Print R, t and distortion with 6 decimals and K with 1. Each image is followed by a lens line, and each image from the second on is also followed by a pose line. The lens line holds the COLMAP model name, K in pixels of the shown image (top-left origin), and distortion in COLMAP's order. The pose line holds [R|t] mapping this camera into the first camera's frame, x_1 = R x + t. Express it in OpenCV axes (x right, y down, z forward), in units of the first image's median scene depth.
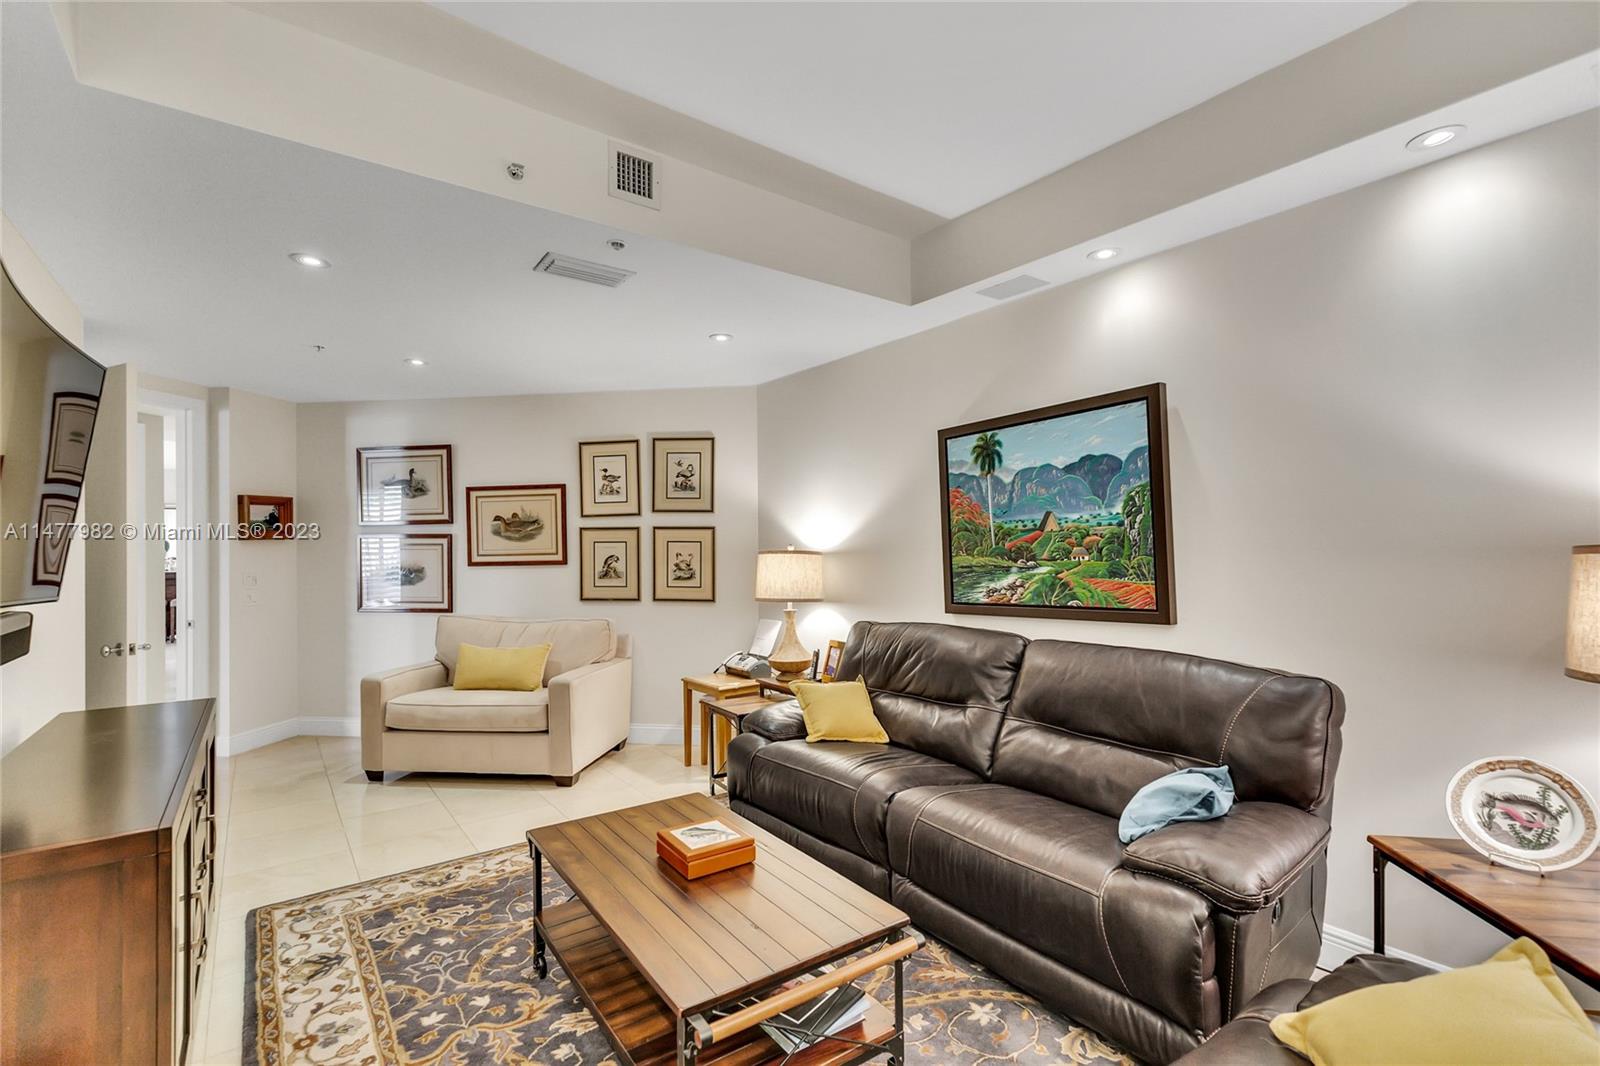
lens RADIAL K [[736.0, 0, 806.9], [0, 736.0, 536.3], [0, 0, 1]] dist [0.008902, -0.002731]
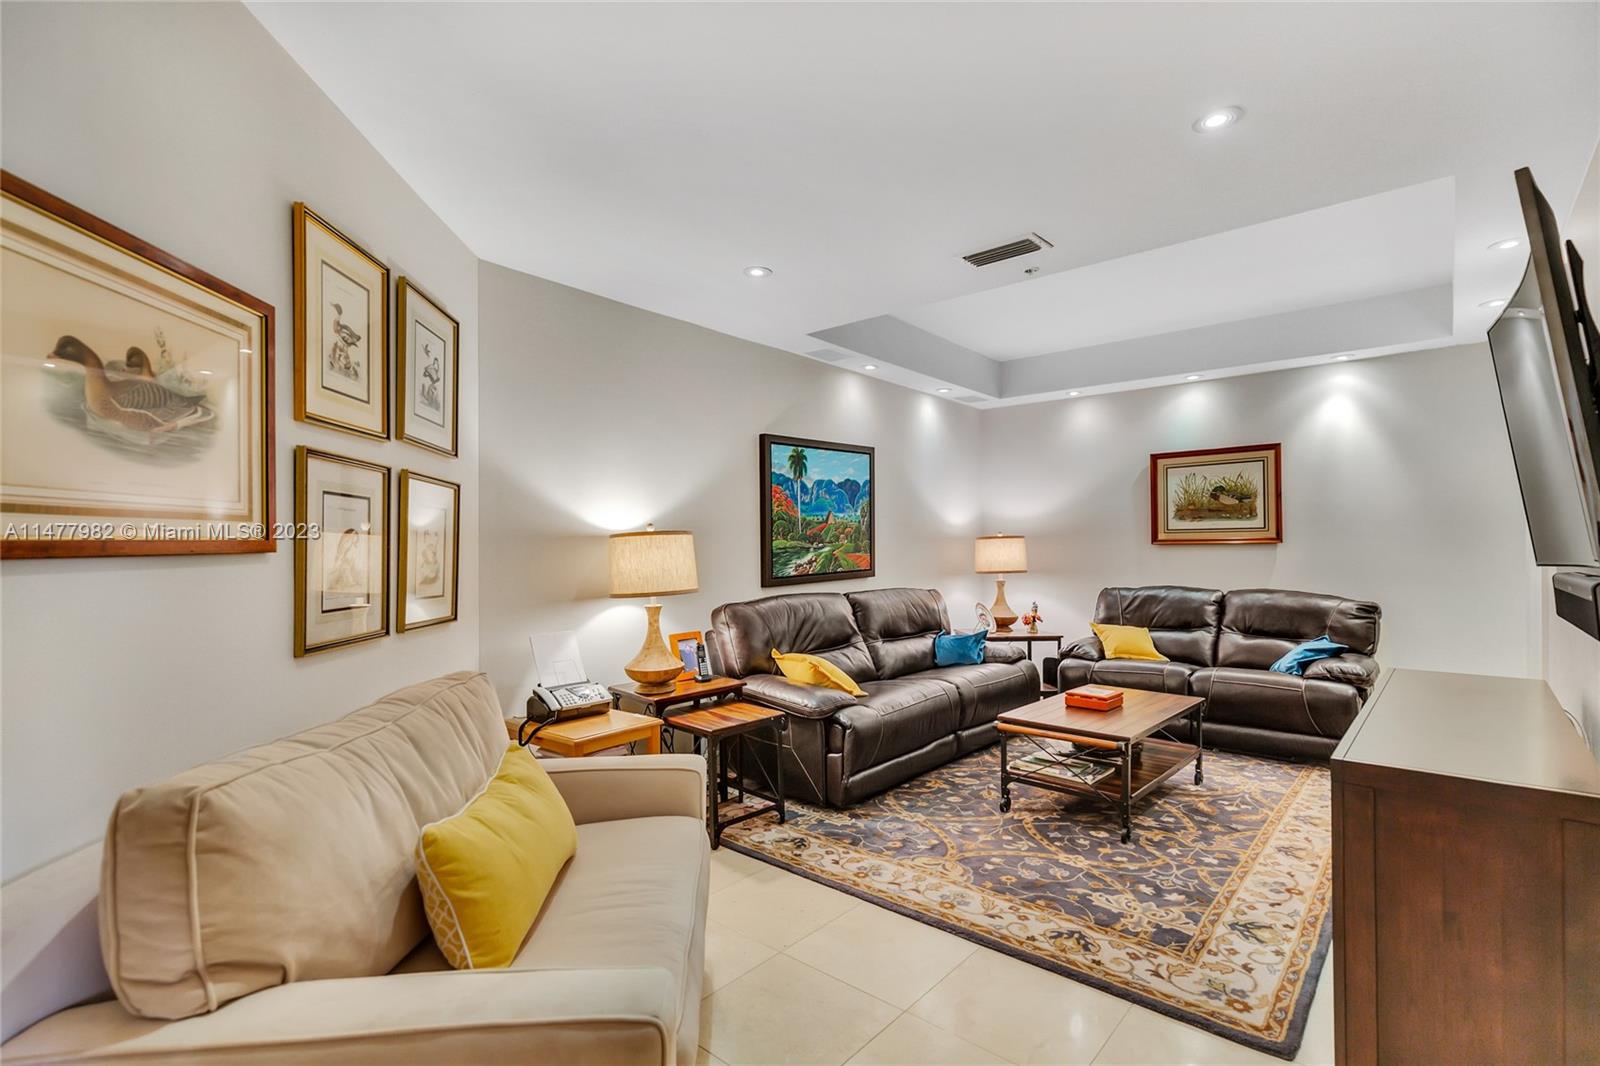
lens RADIAL K [[736.0, 0, 807.3], [0, 736.0, 543.0], [0, 0, 1]] dist [0.008902, -0.002731]
pose [[-0.212592, 0.015536, 0.977018, -1.137032], [-0.012041, 0.999756, -0.018518, 0.060779], [-0.977067, -0.015701, -0.212353, 1.357879]]
